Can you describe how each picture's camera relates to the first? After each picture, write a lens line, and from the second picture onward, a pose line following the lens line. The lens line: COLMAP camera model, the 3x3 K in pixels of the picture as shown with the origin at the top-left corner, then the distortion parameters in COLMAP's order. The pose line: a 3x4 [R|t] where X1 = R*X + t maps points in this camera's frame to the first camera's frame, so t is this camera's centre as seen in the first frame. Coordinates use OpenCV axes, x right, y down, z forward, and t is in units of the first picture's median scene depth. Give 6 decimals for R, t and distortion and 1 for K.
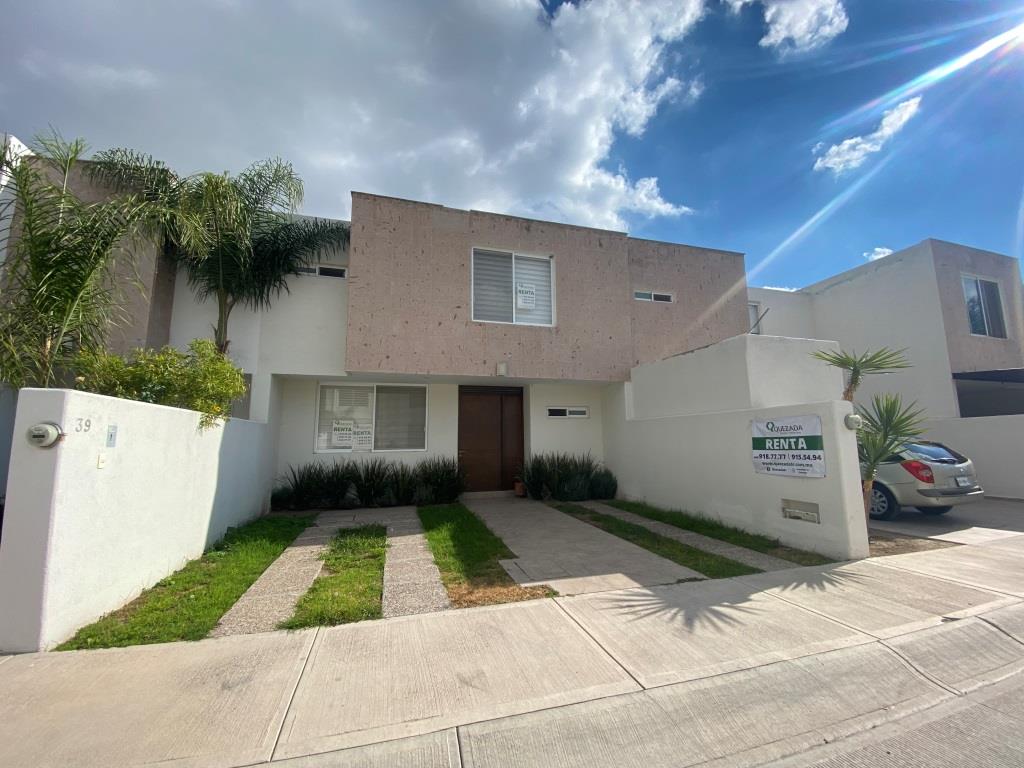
lens RADIAL K [[412.7, 0, 511.7], [0, 412.7, 381.6], [0, 0, 1]] dist [0.037693, -0.029024]
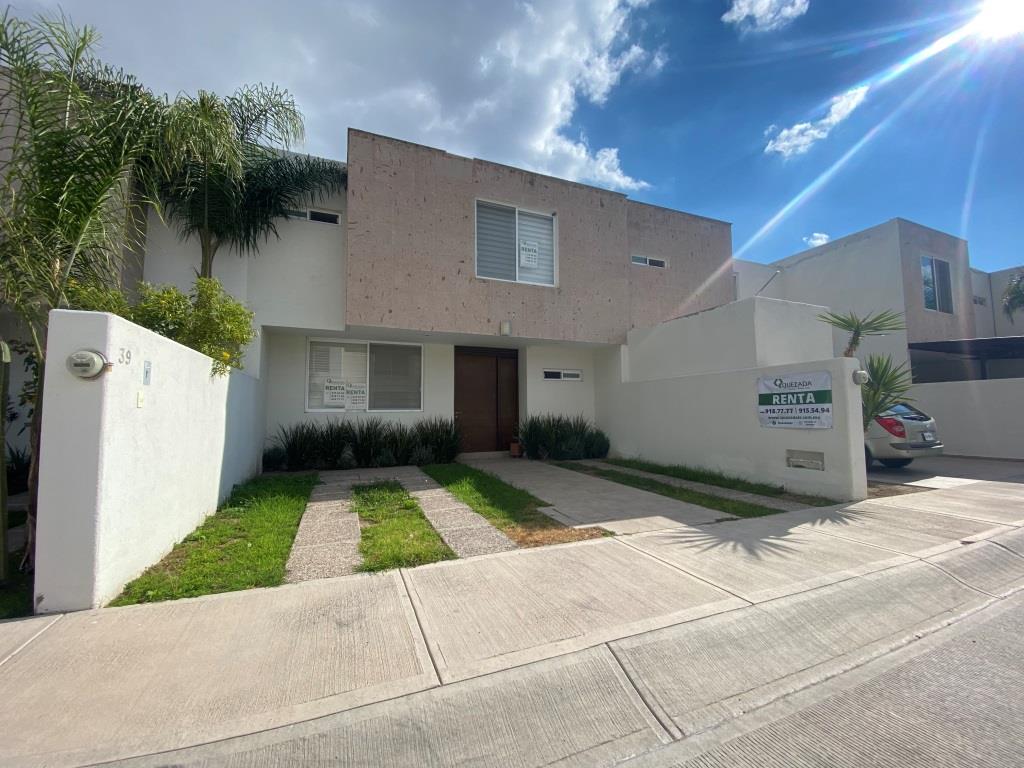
lens RADIAL K [[412.8, 0, 511.9], [0, 412.8, 382.1], [0, 0, 1]] dist [0.037174, -0.030067]
pose [[0.993984, 0.011243, 0.108949, -0.131385], [-0.018776, 0.997483, 0.068371, 0.034775], [-0.107906, -0.070006, 0.991693, 0.016031]]
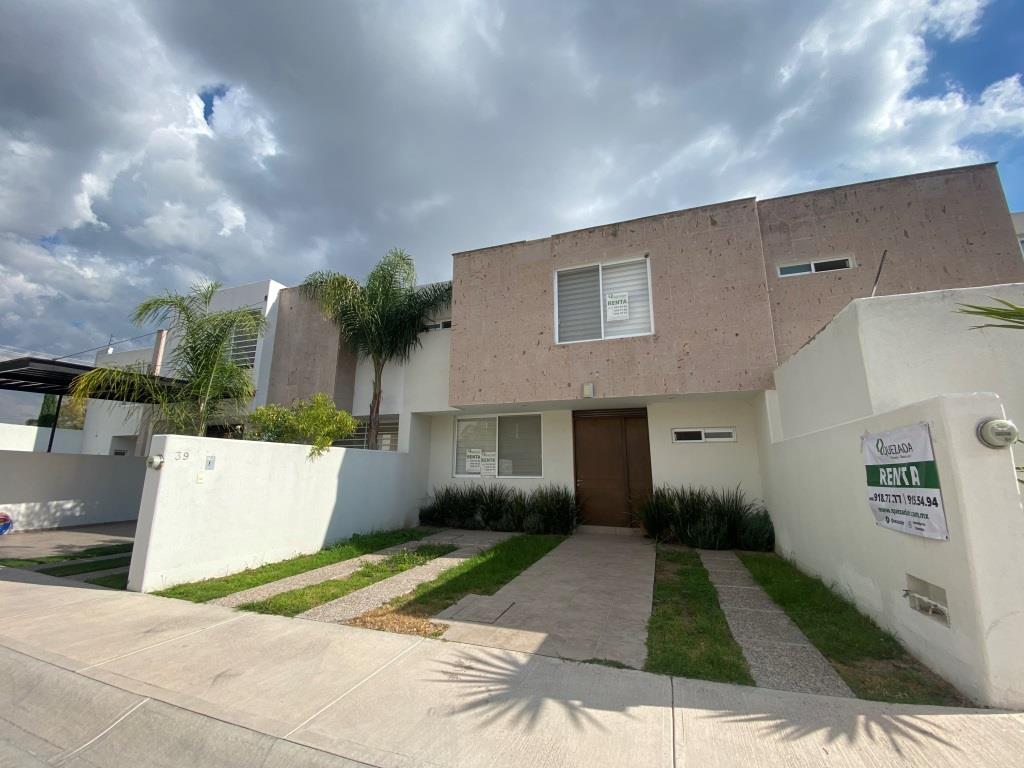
lens RADIAL K [[412.7, 0, 511.7], [0, 412.7, 381.6], [0, 0, 1]] dist [0.037693, -0.029024]
pose [[0.811035, -0.112590, -0.574060, 0.422980], [0.074044, 0.993169, -0.090179, 0.024014], [0.580292, 0.030632, 0.813832, 0.165597]]
